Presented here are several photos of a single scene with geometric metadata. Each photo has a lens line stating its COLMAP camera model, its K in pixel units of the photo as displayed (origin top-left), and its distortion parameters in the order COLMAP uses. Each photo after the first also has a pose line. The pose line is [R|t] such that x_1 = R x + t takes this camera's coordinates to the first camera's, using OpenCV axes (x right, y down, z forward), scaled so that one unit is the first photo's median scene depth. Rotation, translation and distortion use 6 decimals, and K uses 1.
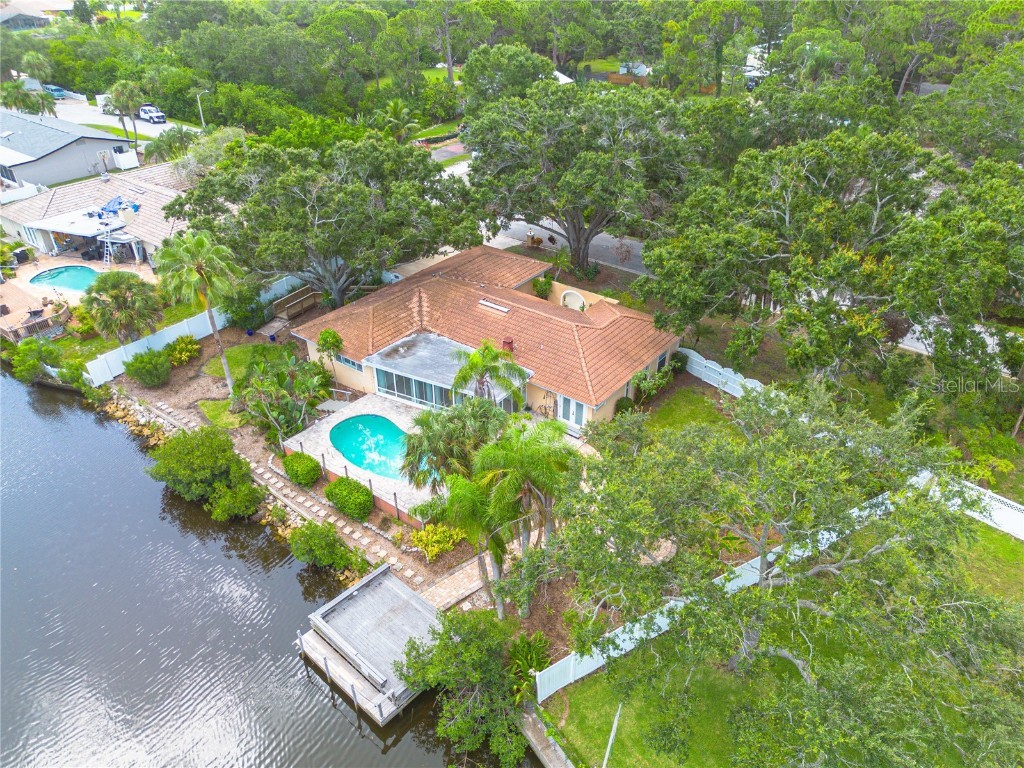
lens RADIAL K [[714.3, 0, 512.0], [0, 714.3, 384.0], [0, 0, 1]] dist [0.022911, -0.002057]
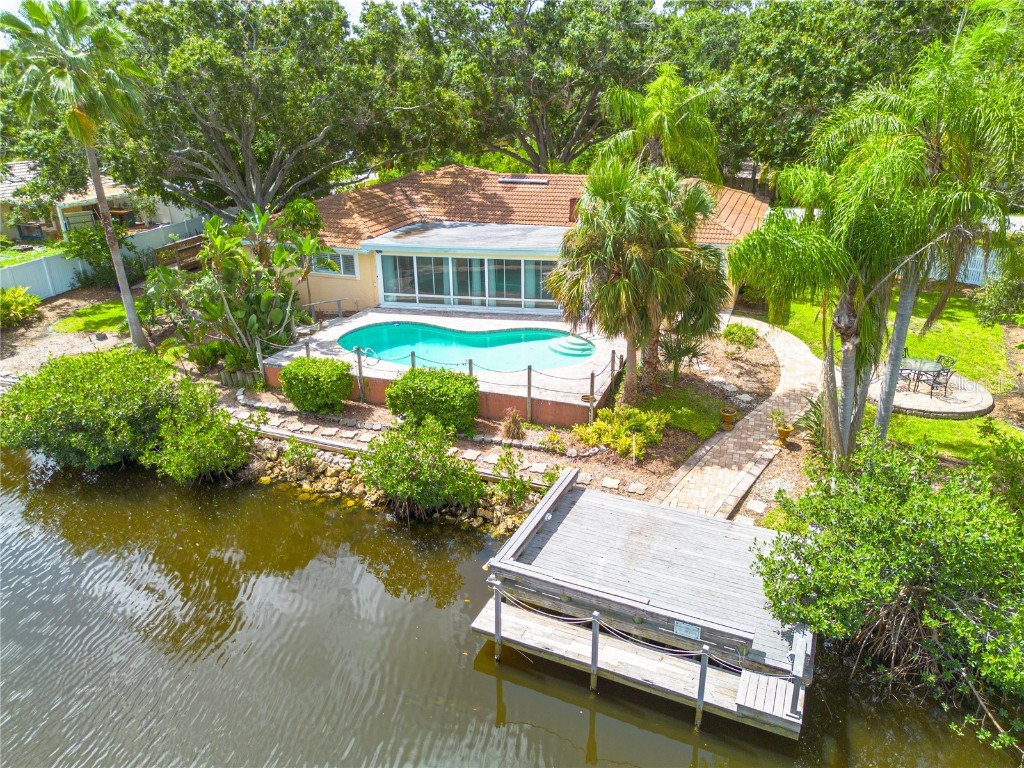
lens RADIAL K [[714.3, 0, 512.0], [0, 714.3, 384.0], [0, 0, 1]] dist [0.022911, -0.002057]
pose [[0.952396, -0.119804, 0.280336, -0.311904], [0.169085, 0.972736, -0.158730, 0.236316], [-0.253676, 0.198575, 0.946687, 0.452232]]
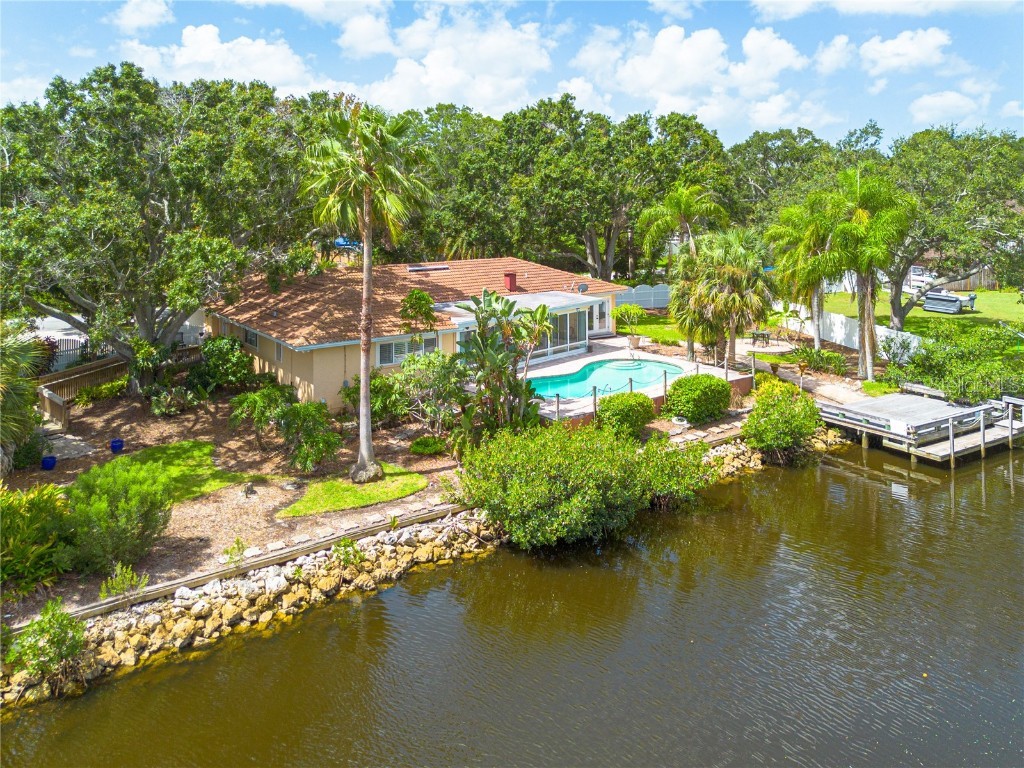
lens RADIAL K [[714.3, 0, 512.0], [0, 714.3, 384.0], [0, 0, 1]] dist [0.022911, -0.002057]
pose [[0.302872, -0.234971, 0.923611, -0.945857], [0.512758, 0.857082, 0.049901, 0.005050], [-0.803335, 0.458475, 0.380069, 0.846640]]
